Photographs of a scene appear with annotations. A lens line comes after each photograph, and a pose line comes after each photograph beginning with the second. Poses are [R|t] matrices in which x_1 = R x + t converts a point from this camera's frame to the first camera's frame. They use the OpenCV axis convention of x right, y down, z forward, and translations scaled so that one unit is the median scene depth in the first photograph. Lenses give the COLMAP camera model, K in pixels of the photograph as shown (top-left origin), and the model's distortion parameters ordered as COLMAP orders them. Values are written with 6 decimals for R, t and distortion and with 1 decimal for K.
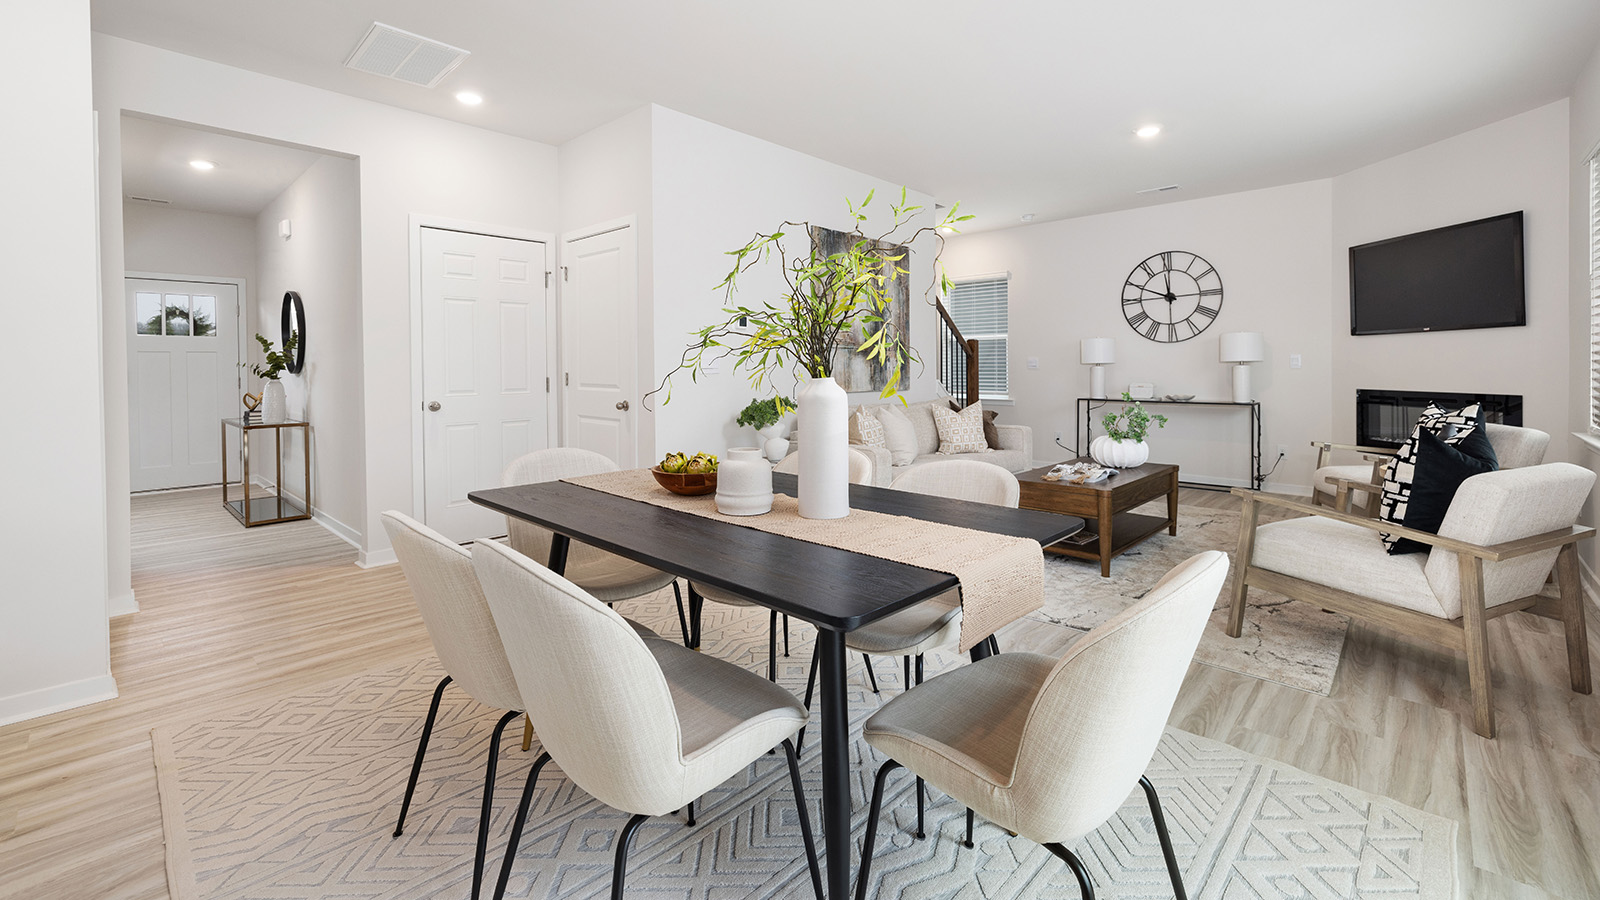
lens RADIAL K [[664.0, 0, 807.5], [0, 664.0, 369.0], [0, 0, 1]] dist [0.000048, -0.000130]
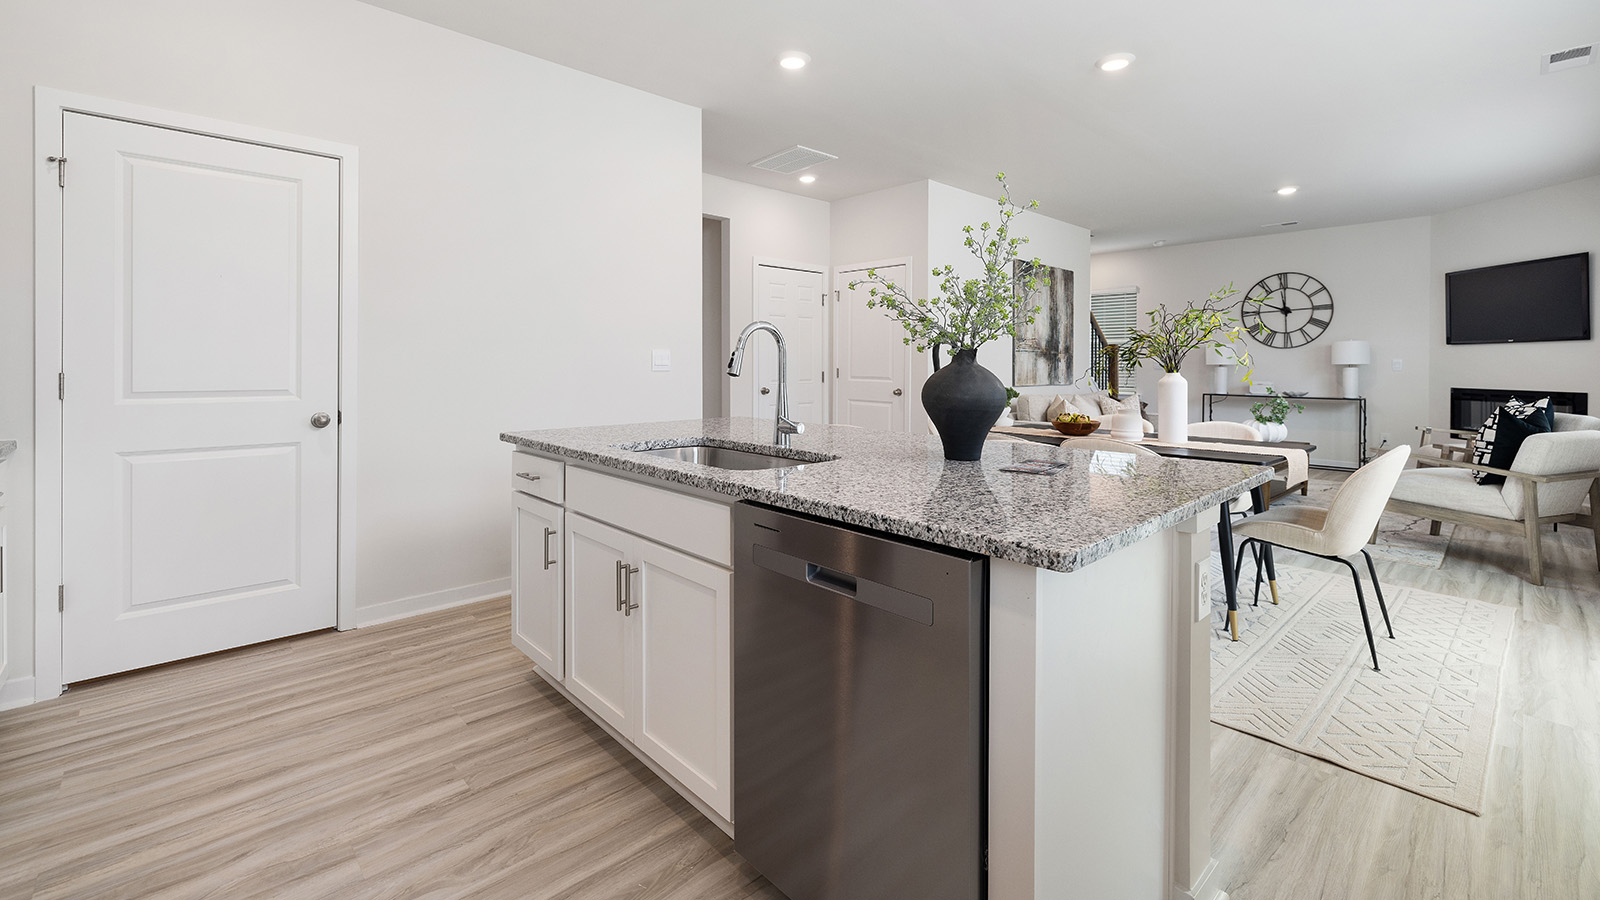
lens RADIAL K [[672.3, 0, 803.0], [0, 672.3, 365.3], [0, 0, 1]] dist [-0.000087, -0.000193]
pose [[0.997637, 0.009898, -0.067988, -0.338838], [-0.009993, 0.999950, -0.001057, 0.001707], [0.067974, 0.001734, 0.997686, -0.384314]]
